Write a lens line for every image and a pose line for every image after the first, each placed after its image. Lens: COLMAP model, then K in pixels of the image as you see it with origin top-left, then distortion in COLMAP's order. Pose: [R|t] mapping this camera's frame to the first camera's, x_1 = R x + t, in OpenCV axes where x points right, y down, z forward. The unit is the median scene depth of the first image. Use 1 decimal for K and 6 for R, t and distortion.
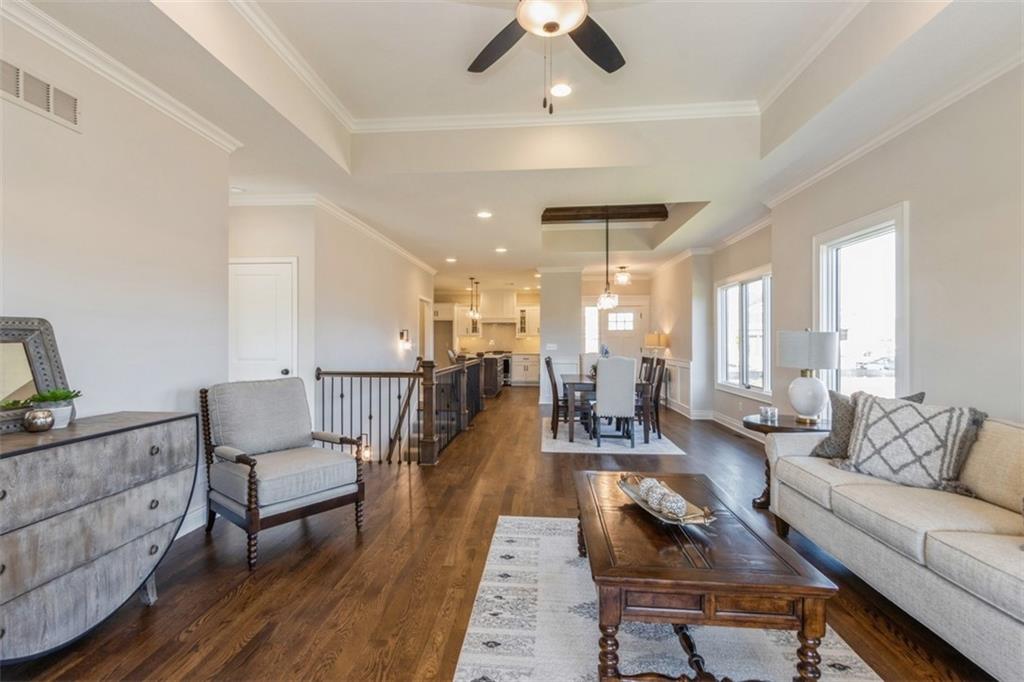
lens RADIAL K [[469.9, 0, 506.3], [0, 469.9, 342.8], [0, 0, 1]] dist [0.001657, 0.000051]
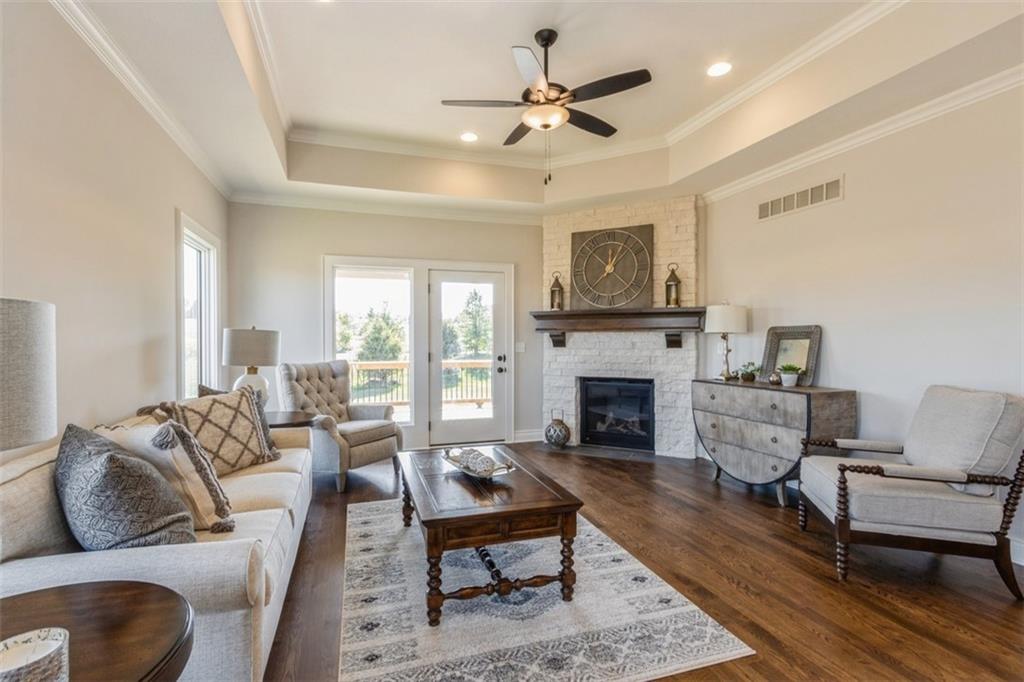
lens RADIAL K [[469.9, 0, 506.3], [0, 469.9, 342.8], [0, 0, 1]] dist [0.001657, 0.000051]
pose [[-0.921364, 0.004512, -0.388676, 0.706925], [-0.000203, 0.999927, 0.012087, -0.008040], [0.388702, 0.011216, -0.921295, 2.084361]]
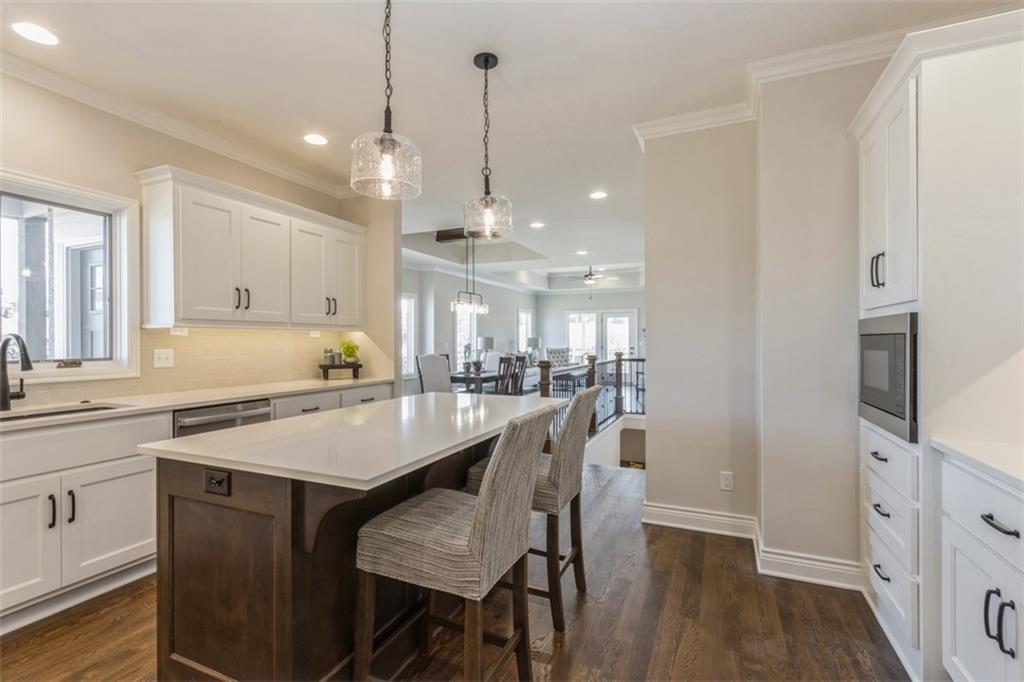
lens RADIAL K [[469.9, 0, 506.3], [0, 469.9, 342.8], [0, 0, 1]] dist [0.001657, 0.000051]
pose [[-0.944300, -0.000437, 0.329085, -0.707224], [0.001626, 0.999981, 0.005997, -0.003895], [-0.329082, 0.006198, -0.944281, 5.929103]]
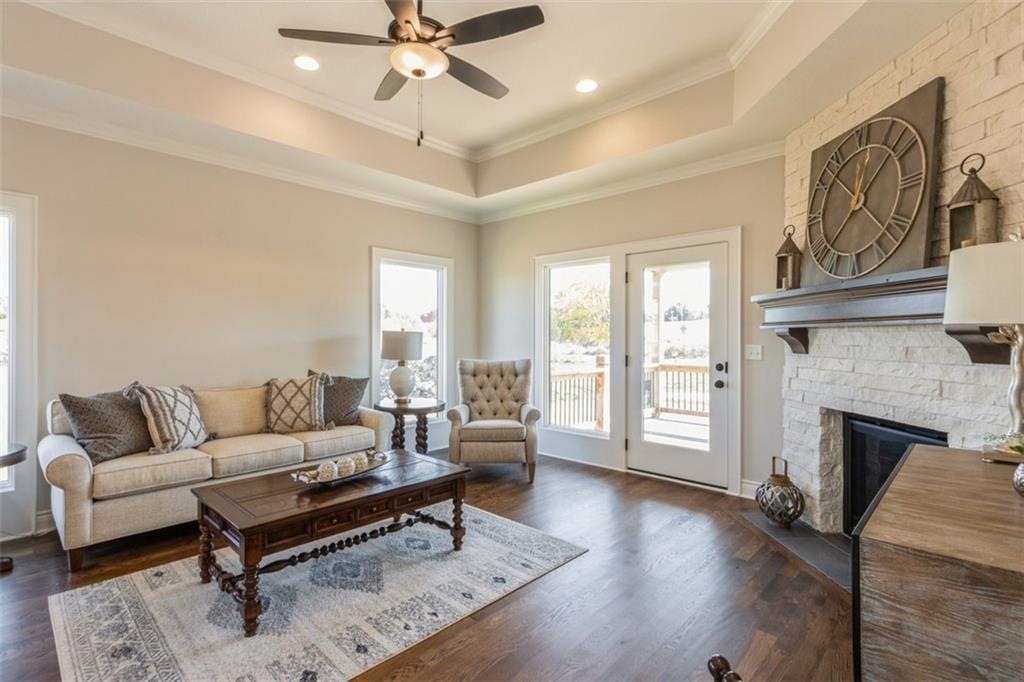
lens RADIAL K [[489.6, 0, 511.5], [0, 489.6, 335.8], [0, 0, 1]] dist [0.002673, 0.000189]
pose [[-0.783379, 0.001537, 0.621543, -0.763508], [0.001568, 0.999999, -0.000495, -0.010669], [-0.621543, 0.000587, -0.783380, 1.635748]]
